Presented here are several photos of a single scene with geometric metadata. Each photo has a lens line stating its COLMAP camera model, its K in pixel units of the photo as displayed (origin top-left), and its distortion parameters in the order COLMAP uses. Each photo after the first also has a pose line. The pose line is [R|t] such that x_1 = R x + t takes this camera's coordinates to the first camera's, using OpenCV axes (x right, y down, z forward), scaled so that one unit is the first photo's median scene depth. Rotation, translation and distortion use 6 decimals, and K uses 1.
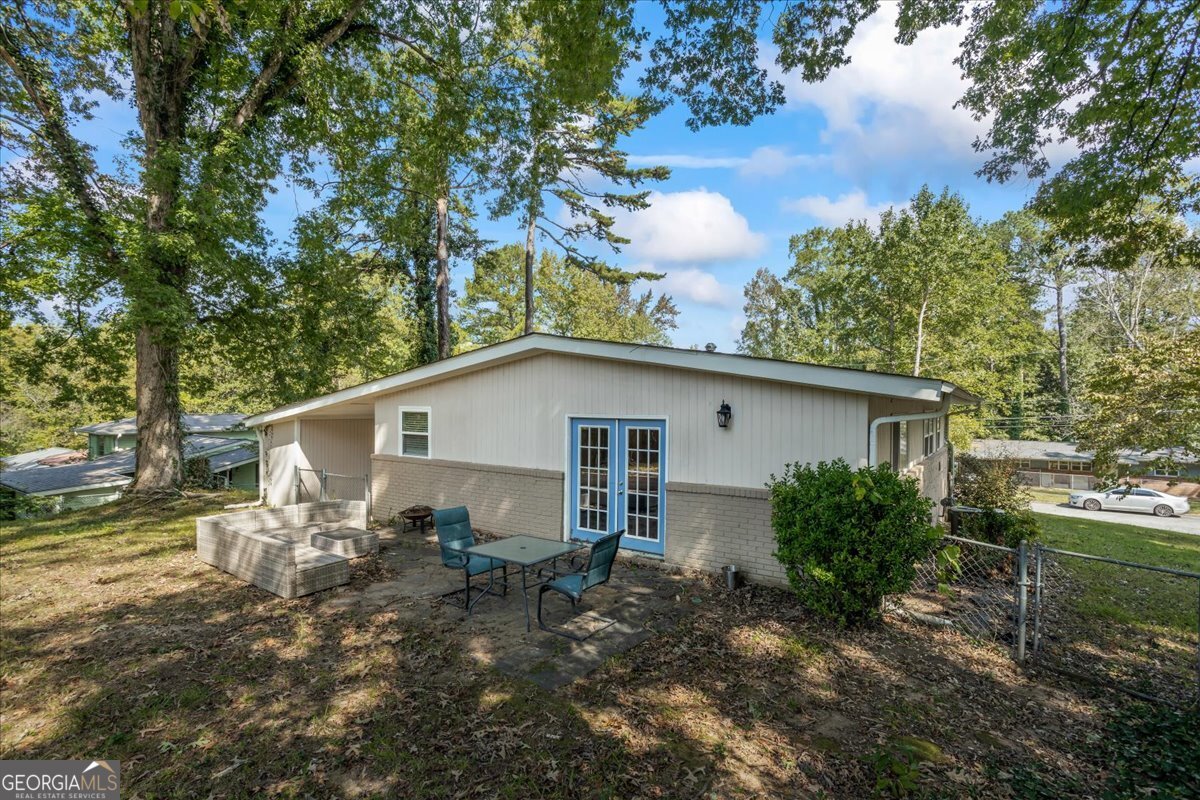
lens RADIAL K [[576.7, 0, 600.0], [0, 576.7, 400.0], [0, 0, 1]] dist [-0.060735, 0.042994]
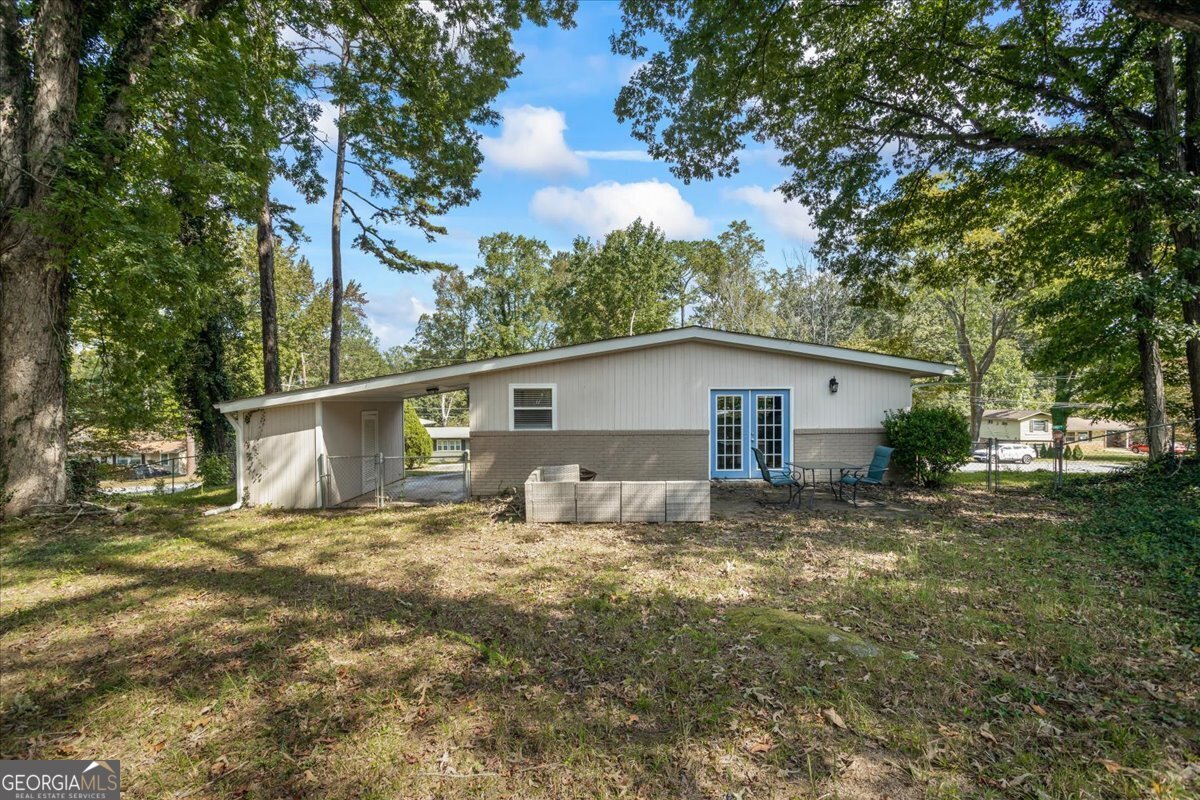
lens RADIAL K [[576.7, 0, 600.0], [0, 576.7, 400.0], [0, 0, 1]] dist [-0.060735, 0.042994]
pose [[0.814019, -0.012481, 0.580705, -0.821165], [0.006741, 0.999905, 0.012042, 0.028691], [-0.580800, -0.005888, 0.814025, 0.033166]]
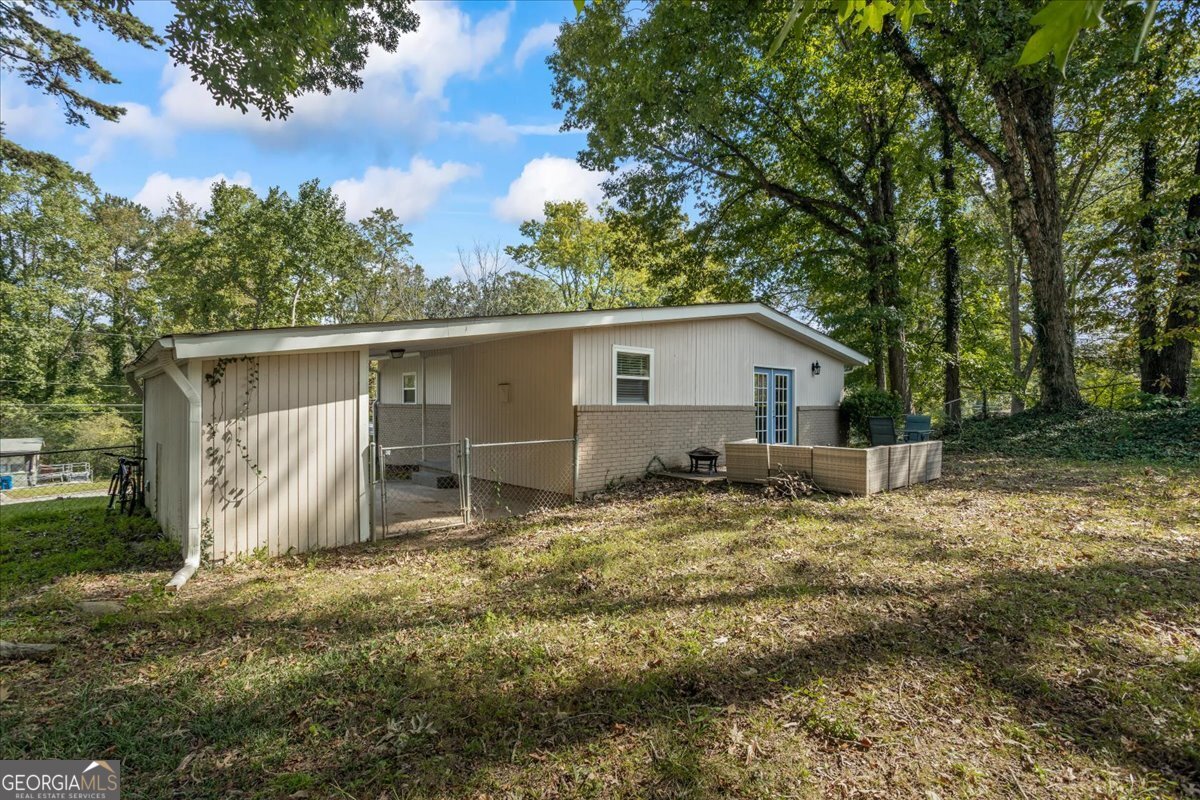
lens RADIAL K [[576.7, 0, 600.0], [0, 576.7, 400.0], [0, 0, 1]] dist [-0.060735, 0.042994]
pose [[0.221658, 0.000749, 0.975124, -1.154257], [-0.011136, 0.999936, 0.001763, 0.087954], [-0.975061, -0.011250, 0.221652, 0.819470]]
